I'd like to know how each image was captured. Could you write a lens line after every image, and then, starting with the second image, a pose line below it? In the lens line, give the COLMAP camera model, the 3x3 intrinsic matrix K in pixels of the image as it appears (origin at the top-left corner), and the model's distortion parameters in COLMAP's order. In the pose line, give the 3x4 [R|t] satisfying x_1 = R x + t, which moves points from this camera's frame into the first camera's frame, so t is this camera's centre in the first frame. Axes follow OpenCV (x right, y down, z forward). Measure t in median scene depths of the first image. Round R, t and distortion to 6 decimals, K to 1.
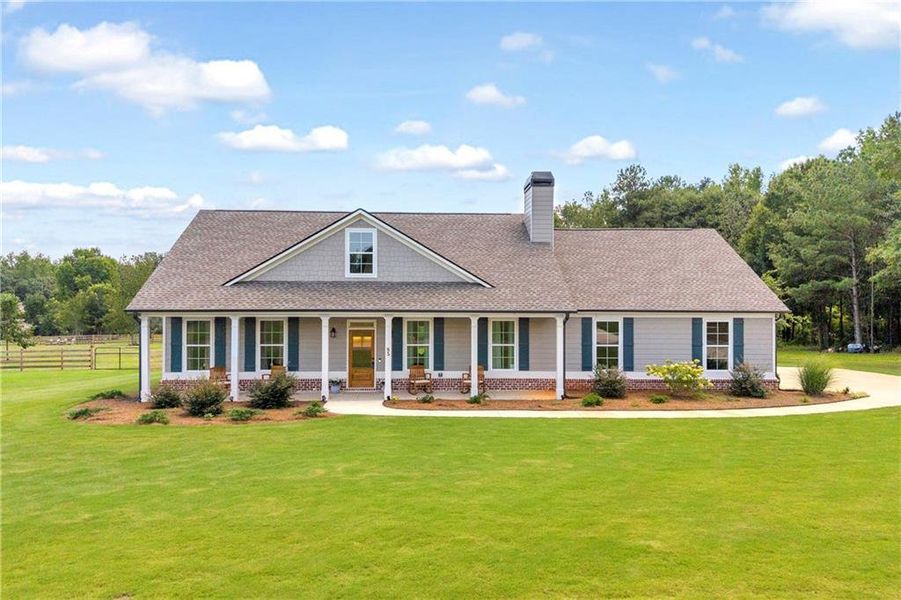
lens RADIAL K [[592.8, 0, 450.5], [0, 592.8, 300.0], [0, 0, 1]] dist [-0.000694, -0.000905]
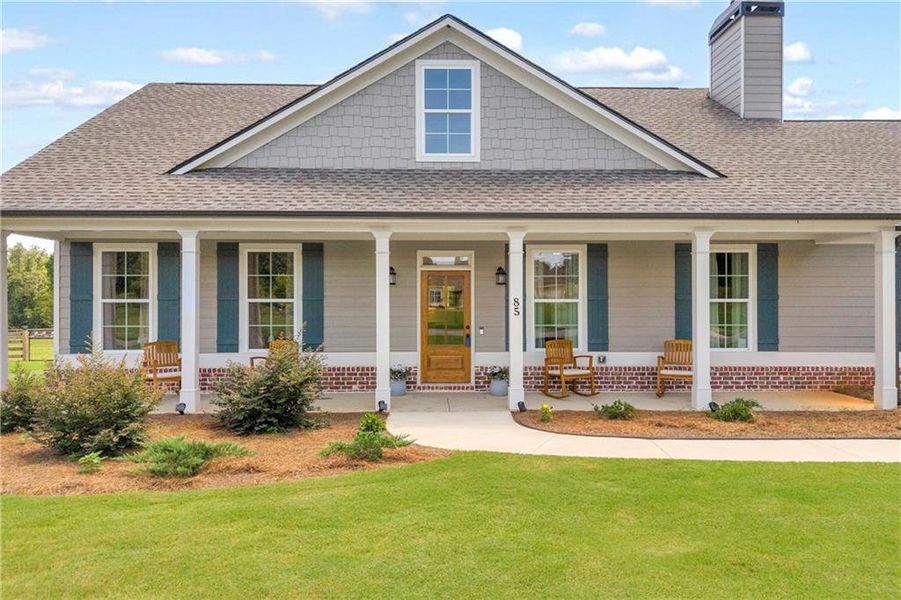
lens RADIAL K [[657.4, 0, 450.5], [0, 657.4, 300.0], [0, 0, 1]] dist [0.019054, -0.000752]
pose [[0.999283, -0.003916, -0.037655, -0.129051], [0.004480, 0.999879, 0.014913, 0.069234], [0.037592, -0.015071, 0.999179, 0.451996]]
